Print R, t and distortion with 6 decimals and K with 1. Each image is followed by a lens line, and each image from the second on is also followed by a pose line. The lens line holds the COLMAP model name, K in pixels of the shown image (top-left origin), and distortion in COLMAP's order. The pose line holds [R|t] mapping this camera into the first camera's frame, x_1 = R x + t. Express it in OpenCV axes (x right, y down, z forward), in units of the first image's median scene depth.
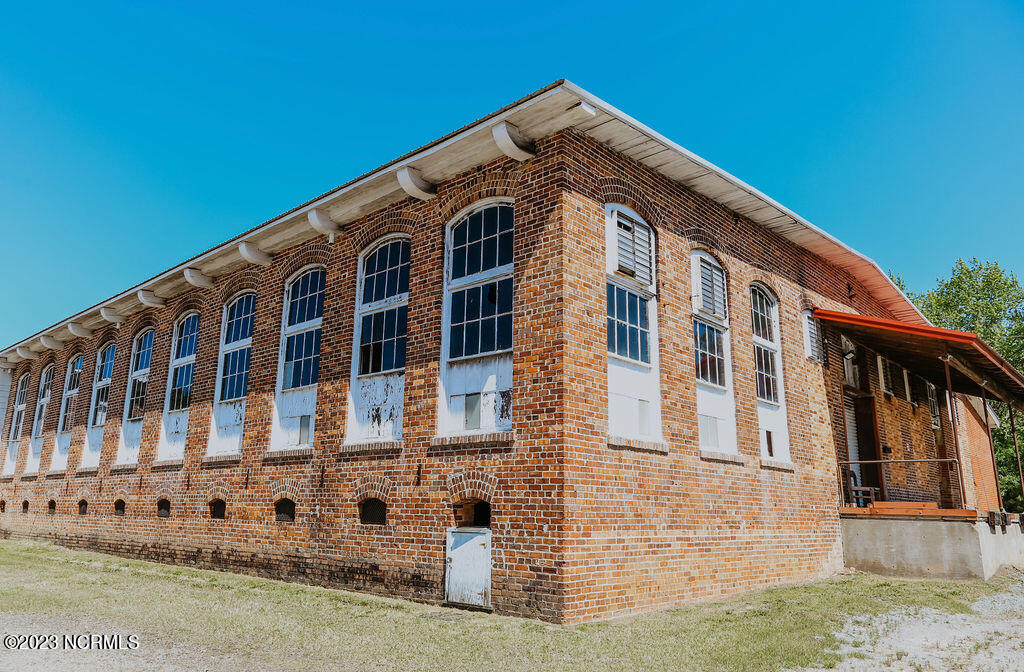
lens RADIAL K [[730.8, 0, 512.0], [0, 730.8, 336.0], [0, 0, 1]] dist [0.000058, -0.000191]
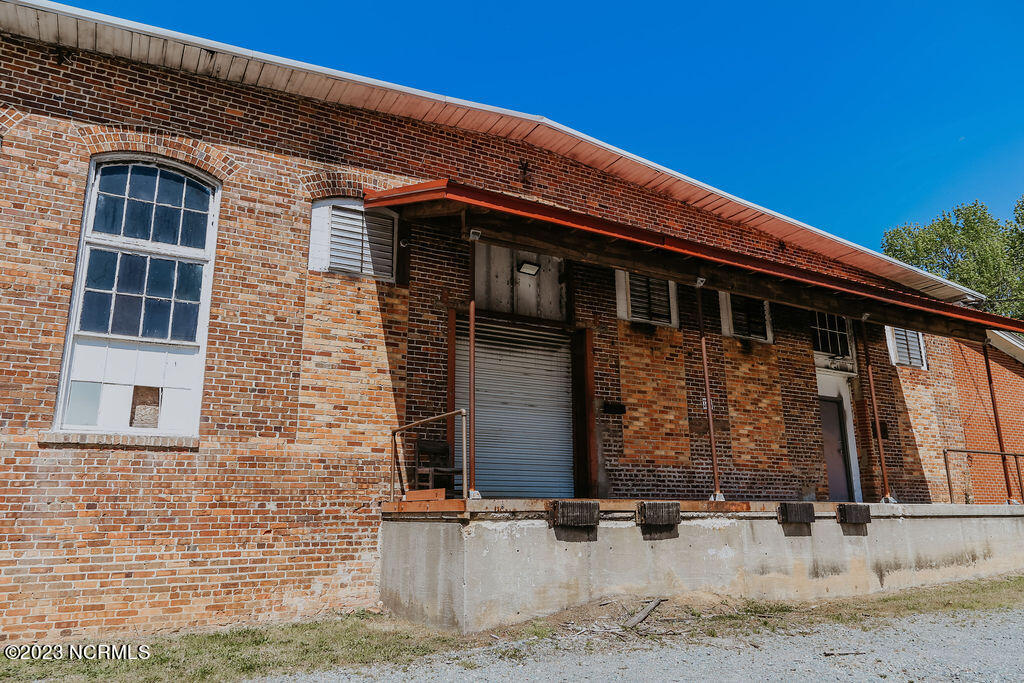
lens RADIAL K [[727.5, 0, 507.8], [0, 727.5, 335.3], [0, 0, 1]] dist [0.019004, -0.003762]
pose [[0.949156, -0.109989, -0.294968, 0.755841], [0.104414, 0.993931, -0.034634, 0.128094], [0.296987, 0.002074, 0.954879, 0.453474]]
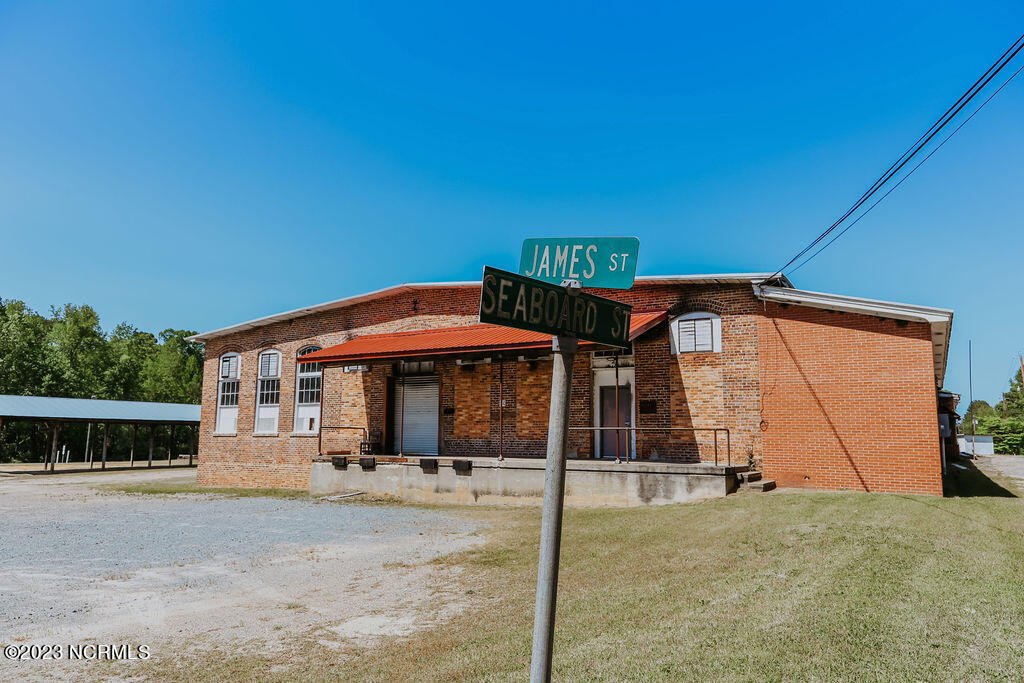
lens RADIAL K [[727.5, 0, 507.8], [0, 727.5, 335.3], [0, 0, 1]] dist [0.019004, -0.003762]
pose [[0.157887, -0.170704, -0.972590, 2.250389], [0.216686, 0.966927, -0.134533, 0.273522], [0.963389, -0.189505, 0.189655, 1.082585]]
